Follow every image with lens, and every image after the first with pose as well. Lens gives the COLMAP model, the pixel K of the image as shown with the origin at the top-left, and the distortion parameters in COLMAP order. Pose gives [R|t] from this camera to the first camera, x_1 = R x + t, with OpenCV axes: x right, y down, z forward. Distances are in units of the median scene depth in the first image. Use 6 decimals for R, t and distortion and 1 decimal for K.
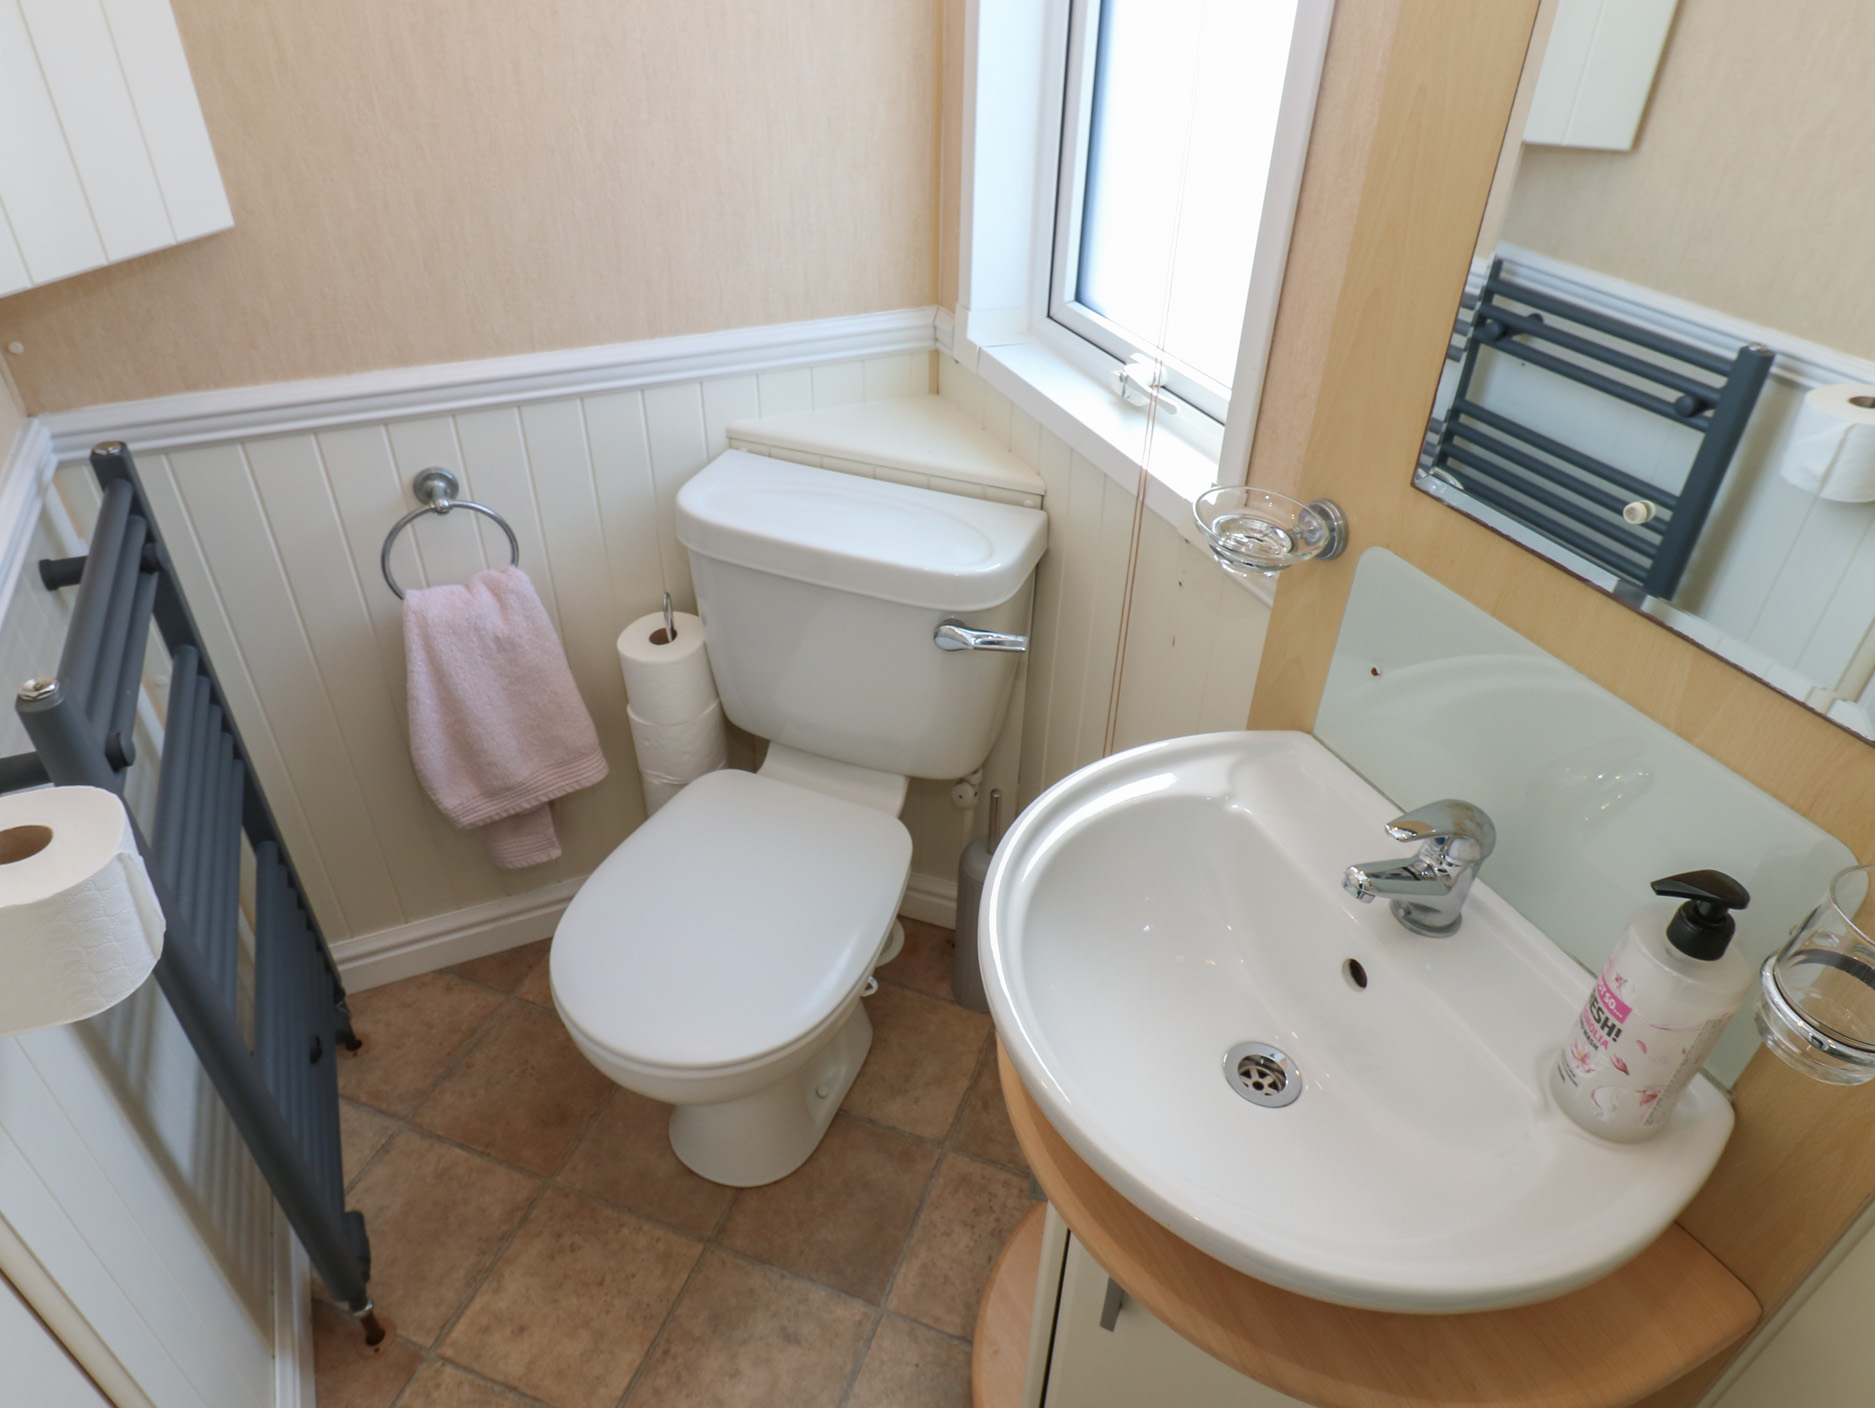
lens RADIAL K [[1174.4, 0, 940.1], [0, 1174.4, 701.8], [0, 0, 1]] dist [0.002687, 0.000137]
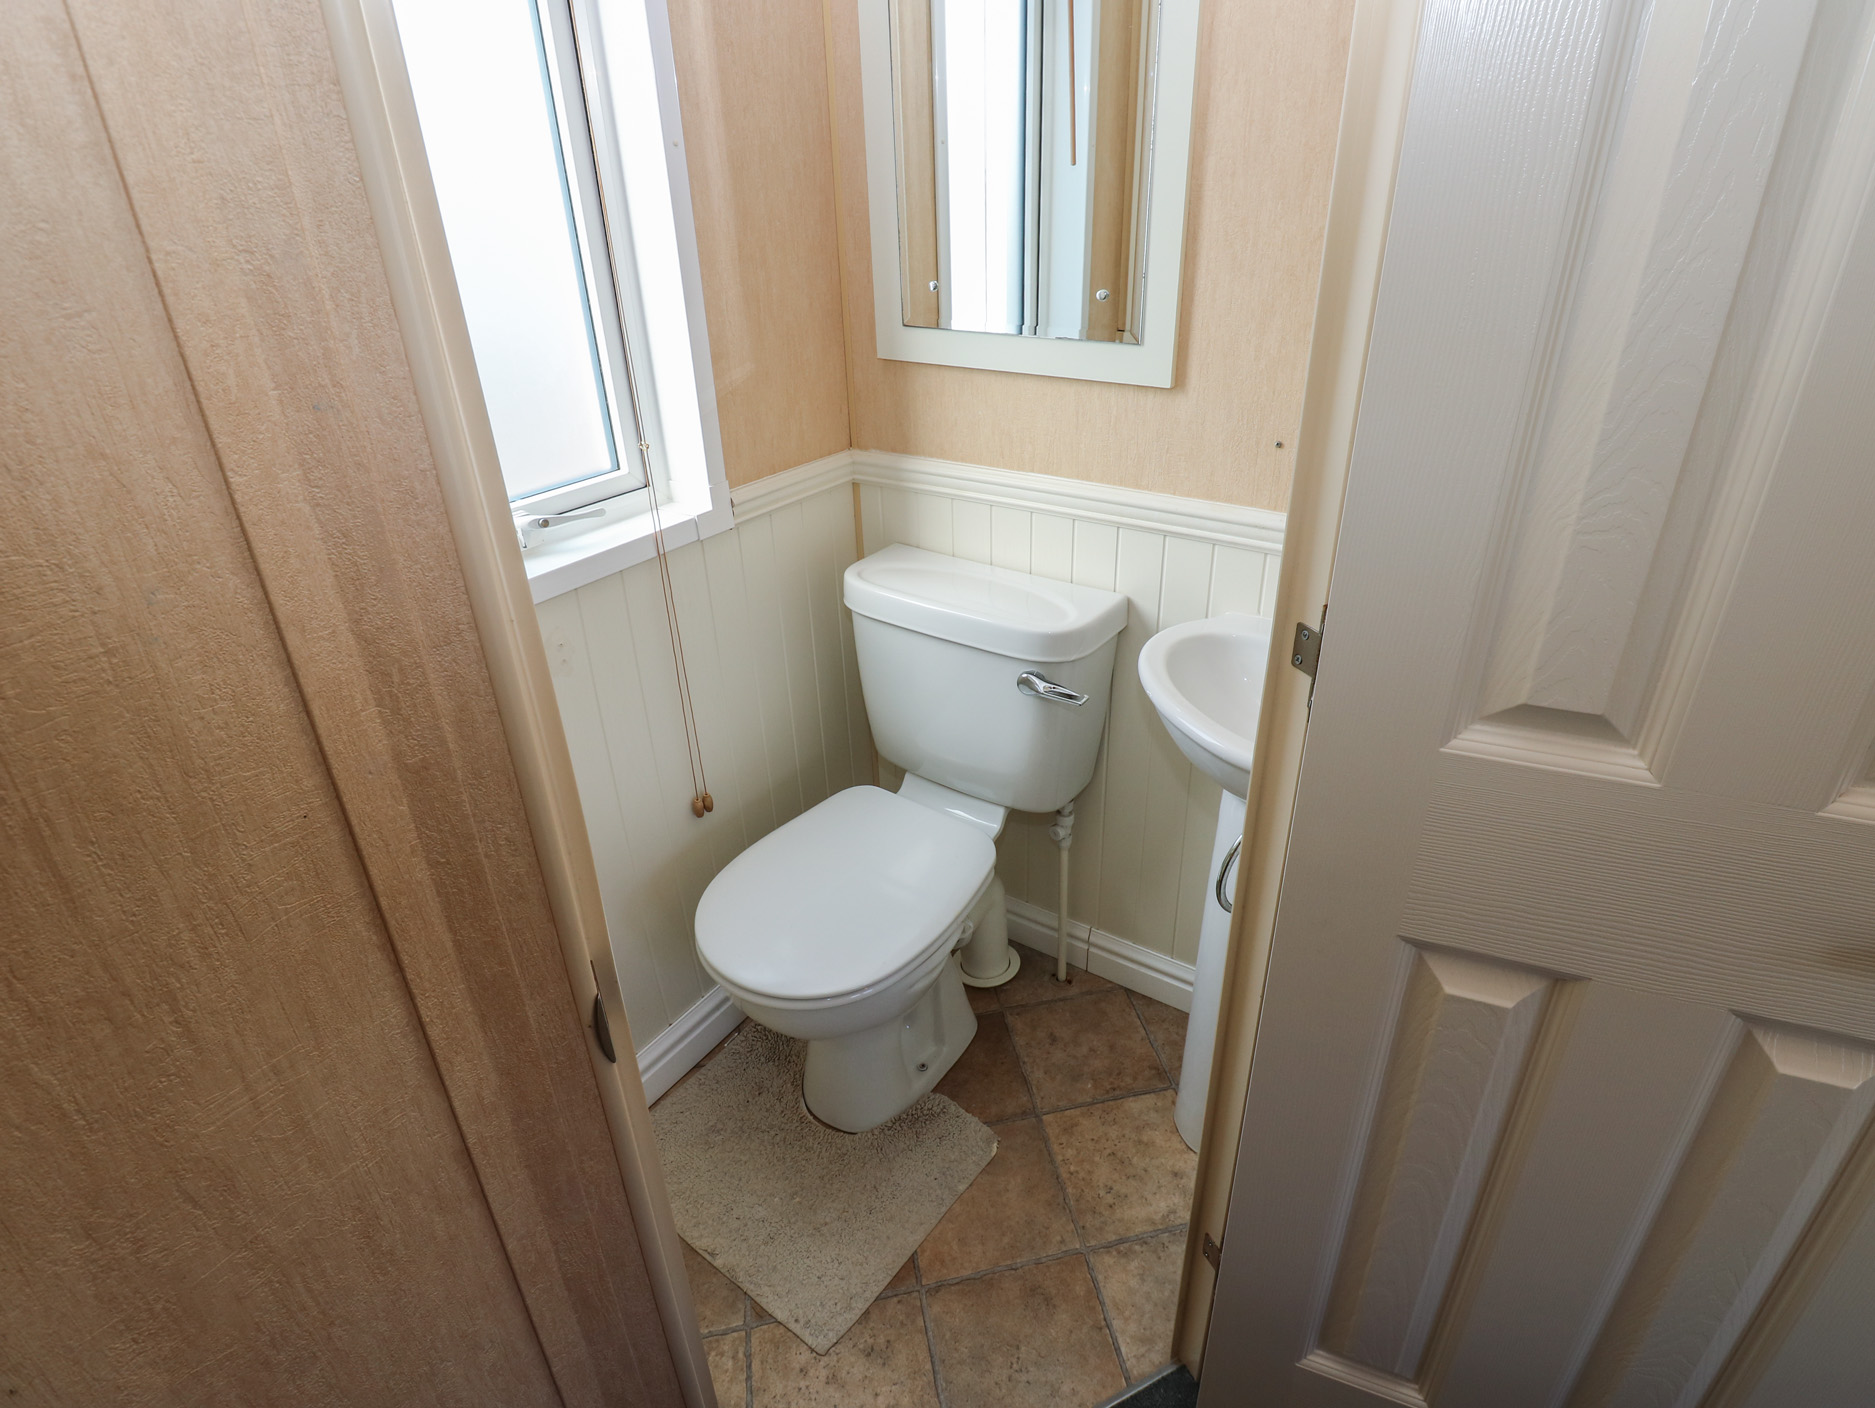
lens RADIAL K [[993.5, 0, 943.0], [0, 993.5, 700.7], [0, 0, 1]] dist [-0.001207, -0.011734]
pose [[-0.522800, -0.406079, 0.749520, -0.769871], [0.503993, 0.561879, 0.655959, -0.560104], [-0.687511, 0.720689, -0.089089, 0.835259]]
